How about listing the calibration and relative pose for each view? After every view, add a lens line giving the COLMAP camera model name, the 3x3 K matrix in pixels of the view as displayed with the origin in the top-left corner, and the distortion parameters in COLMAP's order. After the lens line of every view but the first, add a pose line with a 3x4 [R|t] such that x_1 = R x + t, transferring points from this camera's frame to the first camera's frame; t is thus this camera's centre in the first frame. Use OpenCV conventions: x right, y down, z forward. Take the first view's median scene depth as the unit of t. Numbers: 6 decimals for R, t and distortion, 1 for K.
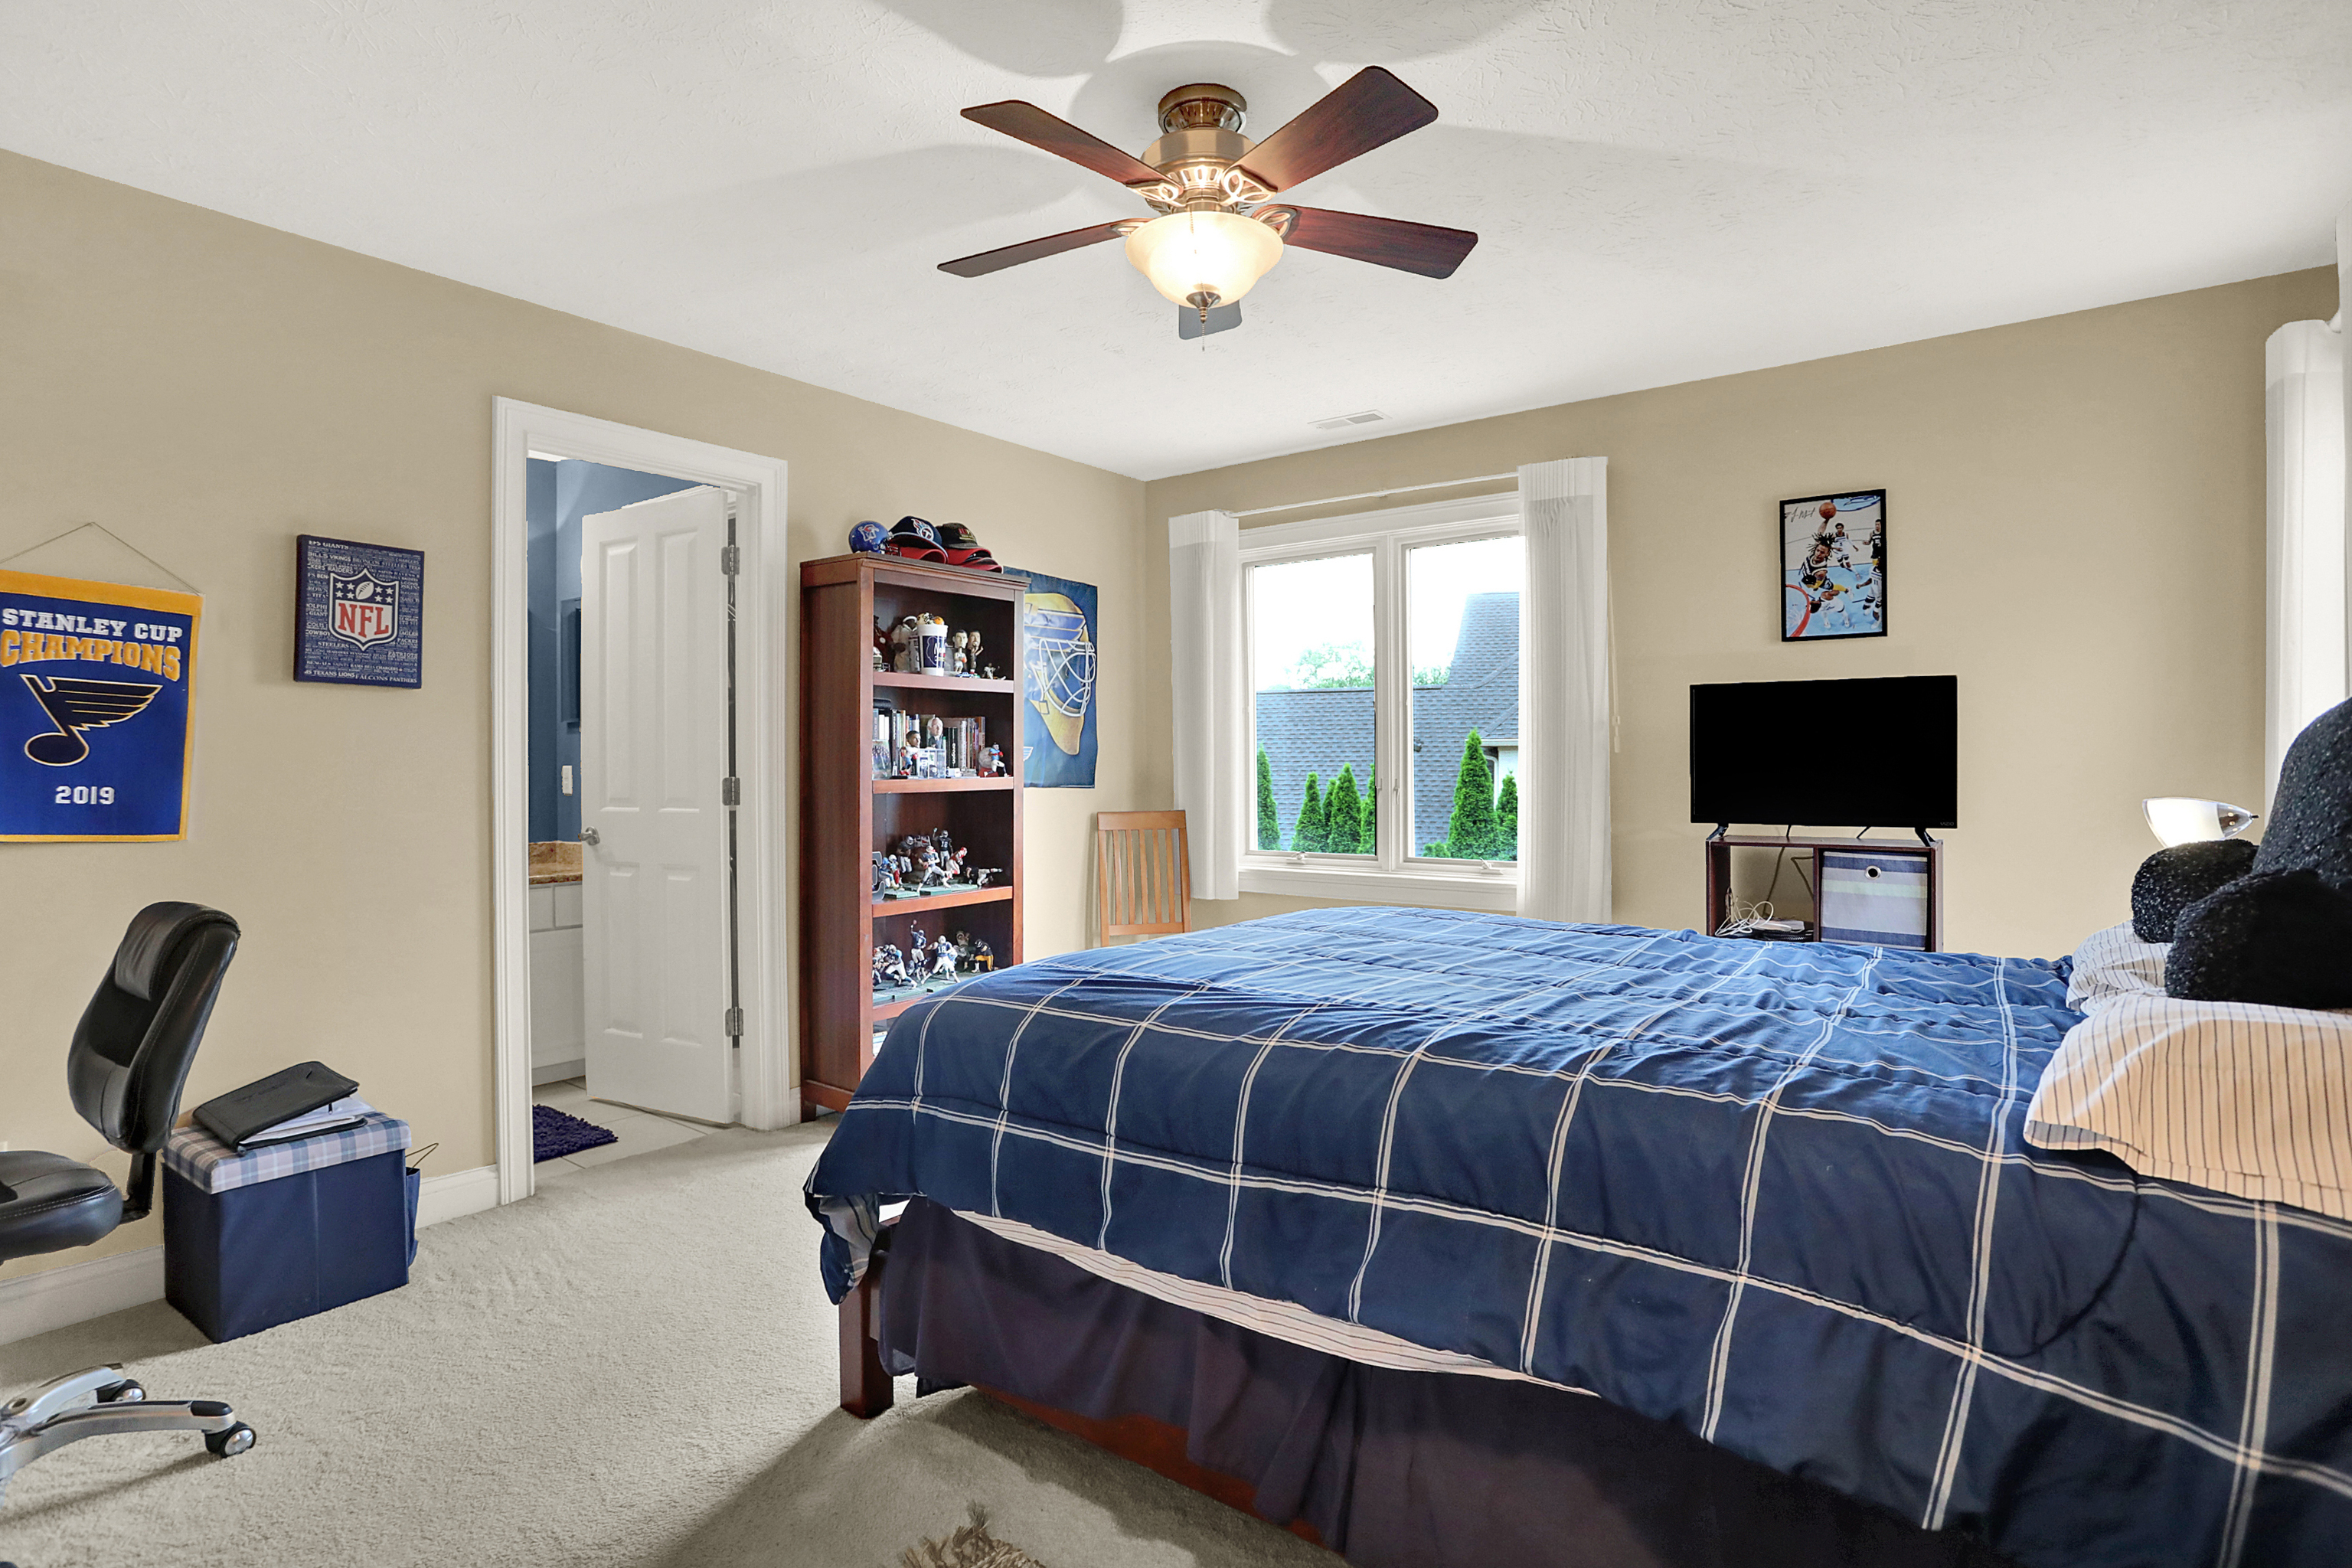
lens RADIAL K [[1192.9, 0, 1160.7], [0, 1192.9, 781.0], [0, 0, 1]] dist [-0.080684, 0.036499]
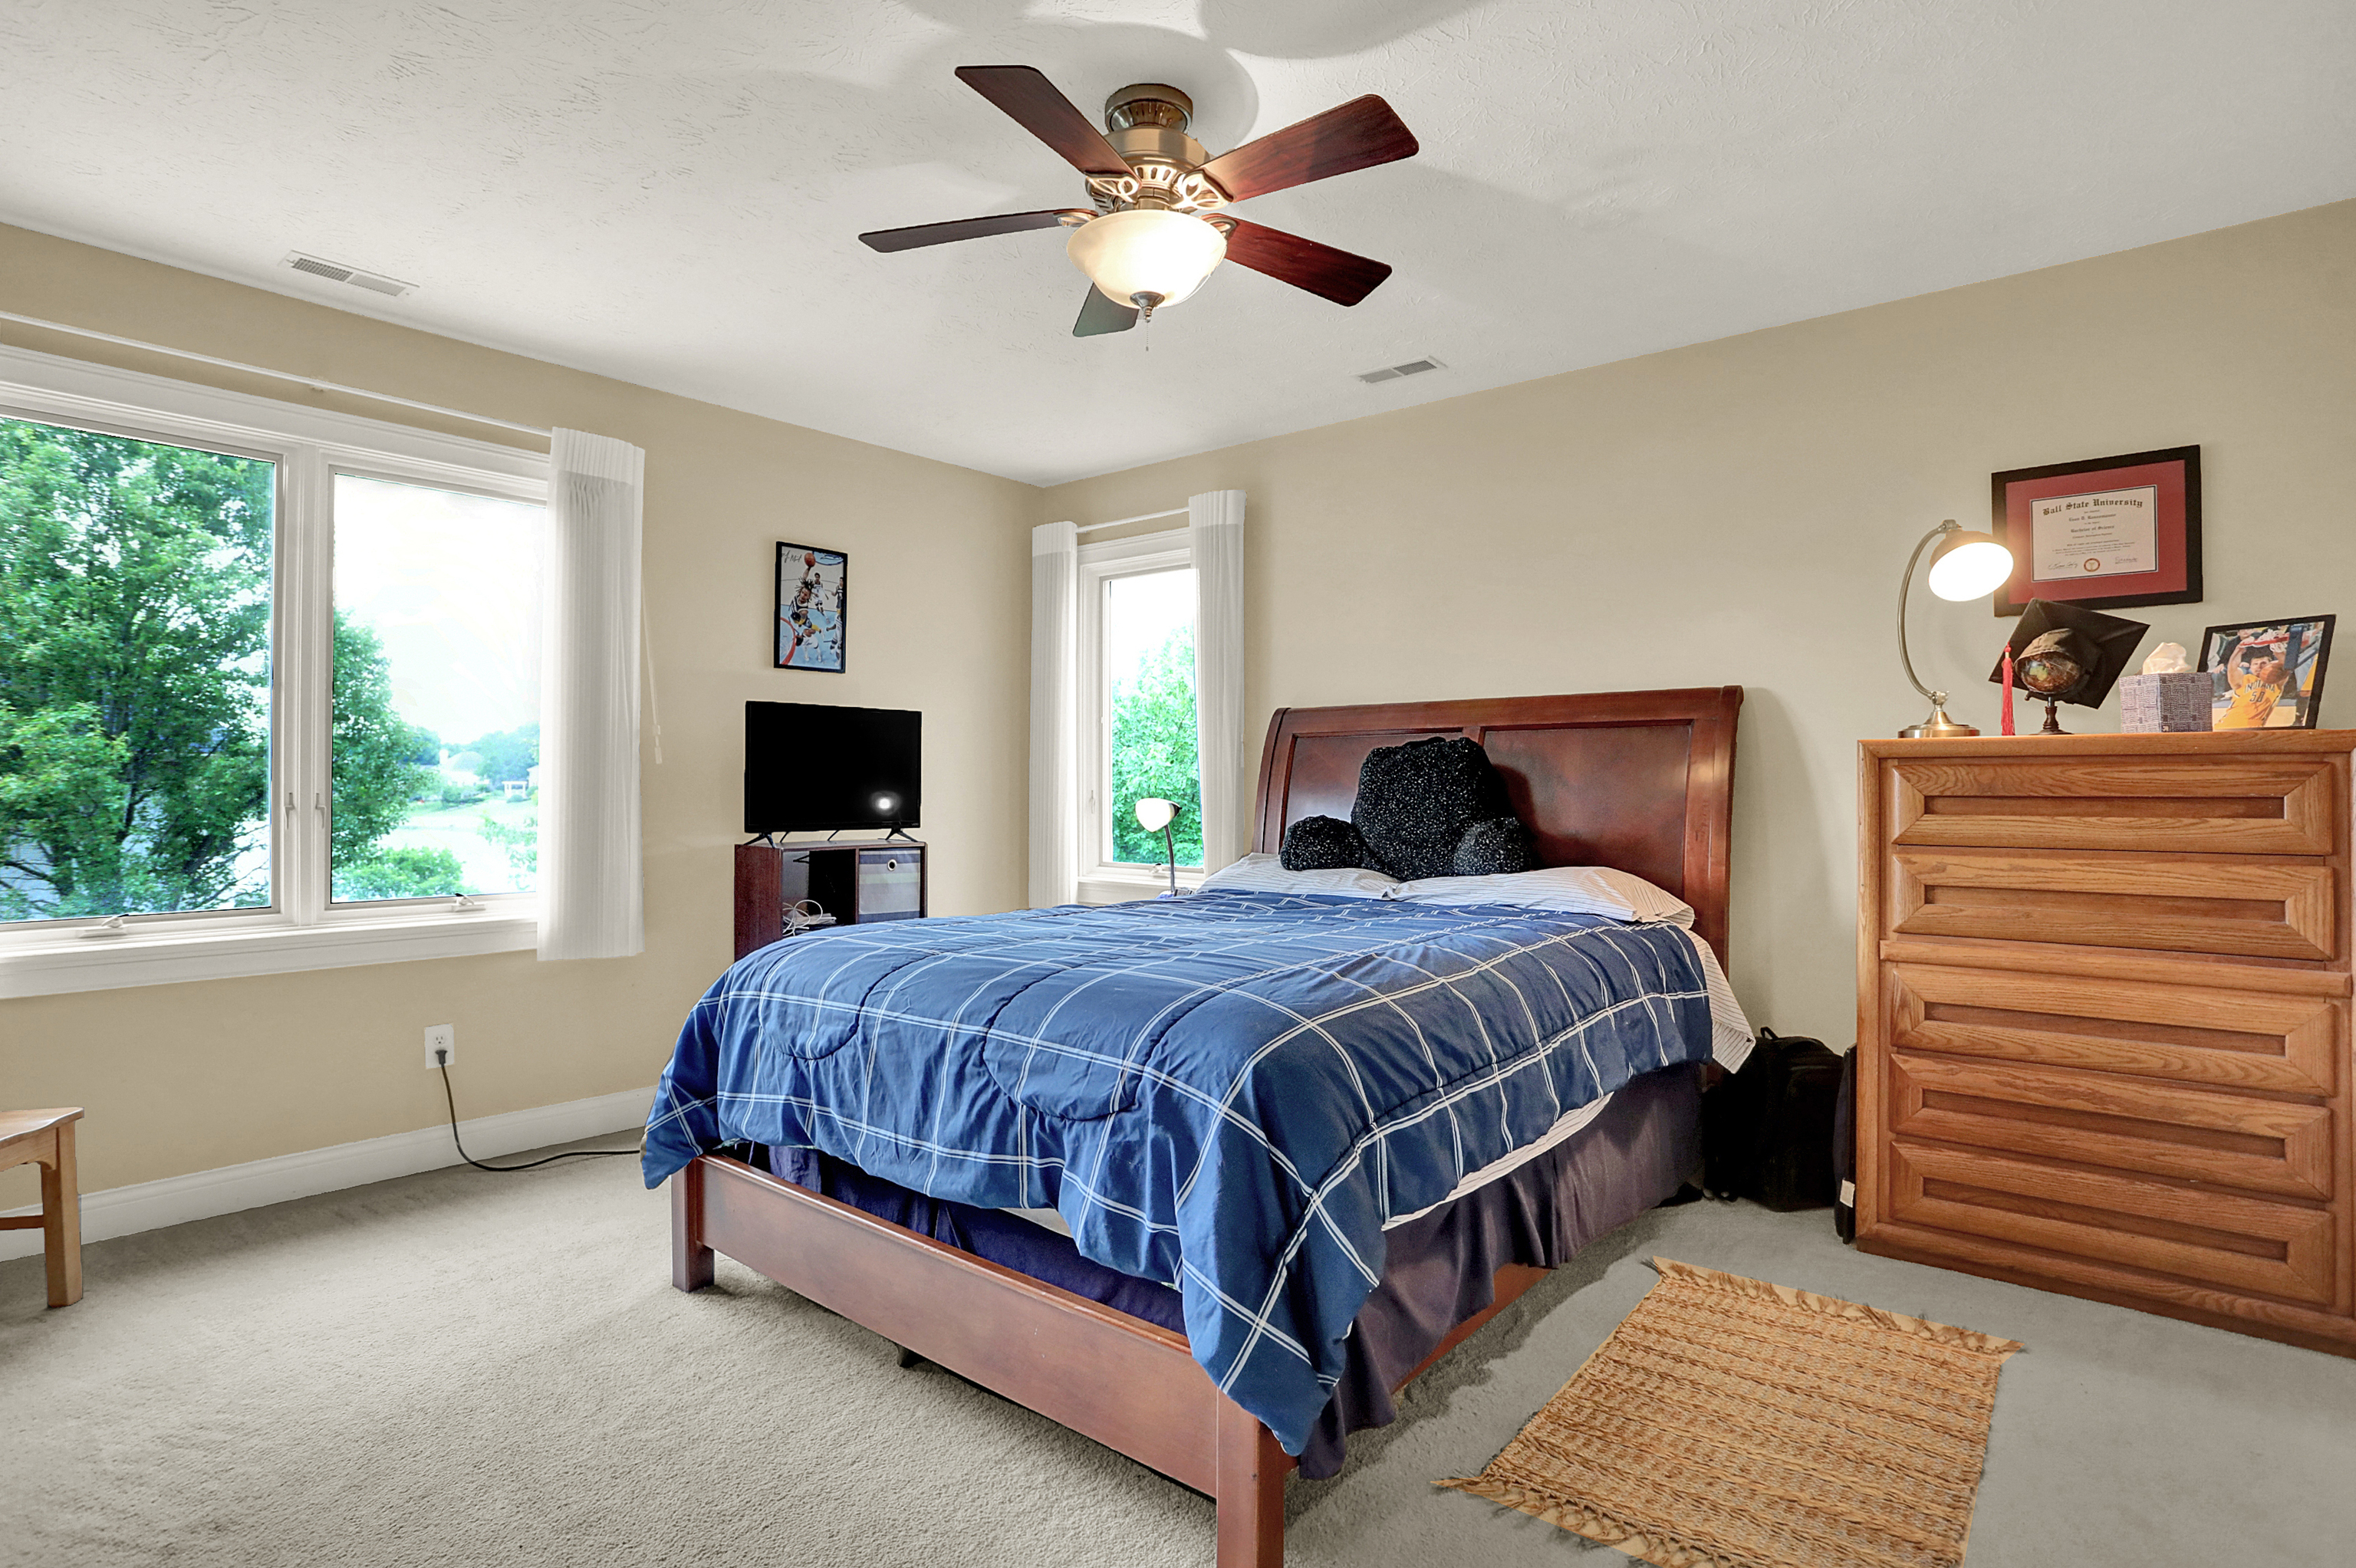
lens RADIAL K [[1194.8, 0, 1162.7], [0, 1194.8, 781.0], [0, 0, 1]] dist [-0.080684, 0.036499]
pose [[0.043085, 0.008684, 0.999034, -0.593923], [0.011344, 0.999894, -0.009181, 0.003551], [-0.999007, 0.011729, 0.042982, 0.599137]]
